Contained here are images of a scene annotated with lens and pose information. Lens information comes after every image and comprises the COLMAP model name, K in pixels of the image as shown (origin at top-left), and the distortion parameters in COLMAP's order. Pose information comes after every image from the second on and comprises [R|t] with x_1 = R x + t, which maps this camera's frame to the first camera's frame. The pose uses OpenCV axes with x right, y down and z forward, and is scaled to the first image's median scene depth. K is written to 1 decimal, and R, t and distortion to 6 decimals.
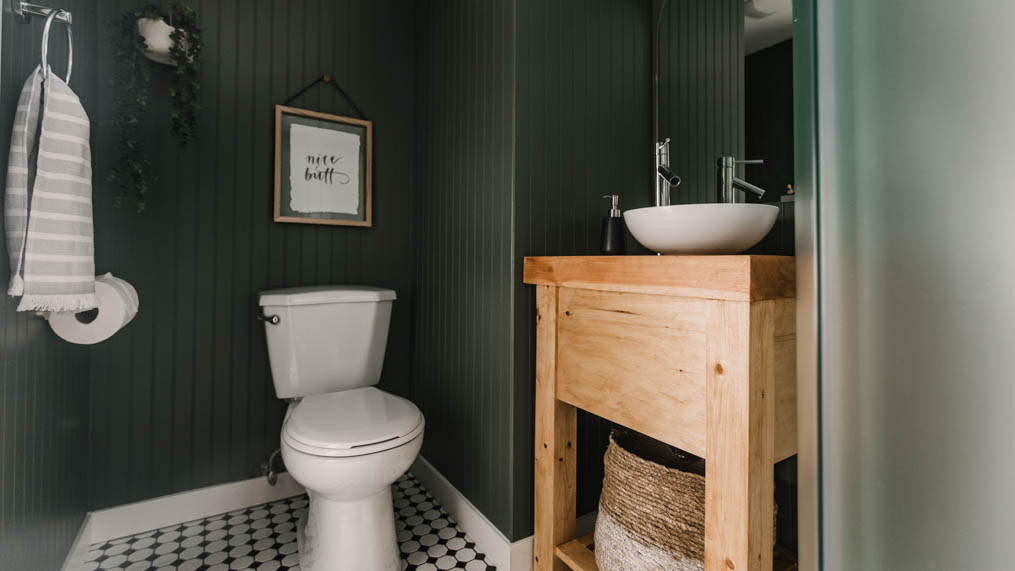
lens RADIAL K [[459.1, 0, 504.8], [0, 459.1, 266.5], [0, 0, 1]] dist [-0.010434, -0.000142]
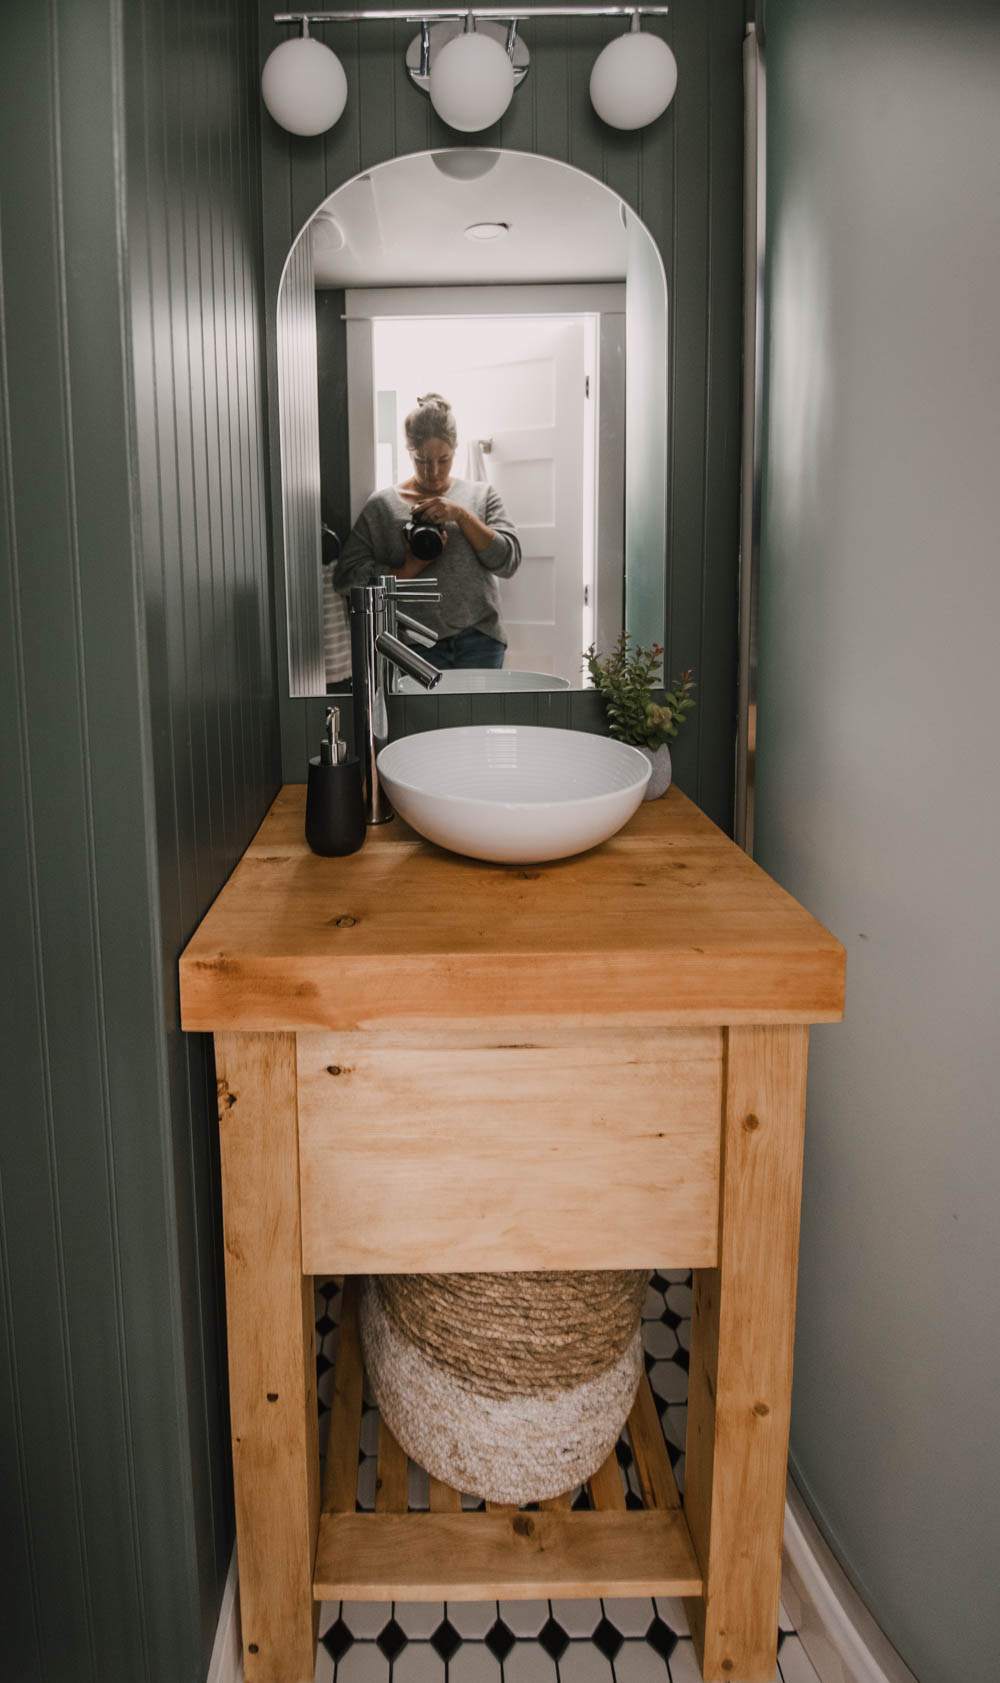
lens RADIAL K [[766.3, 0, 413.0], [0, 766.3, 609.0], [0, 0, 1]] dist [-0.028915, 0.002823]
pose [[0.537691, -0.083576, 0.838990, -0.330130], [0.023139, 0.996163, 0.084403, -0.337043], [-0.842825, -0.025969, 0.537561, 0.582944]]
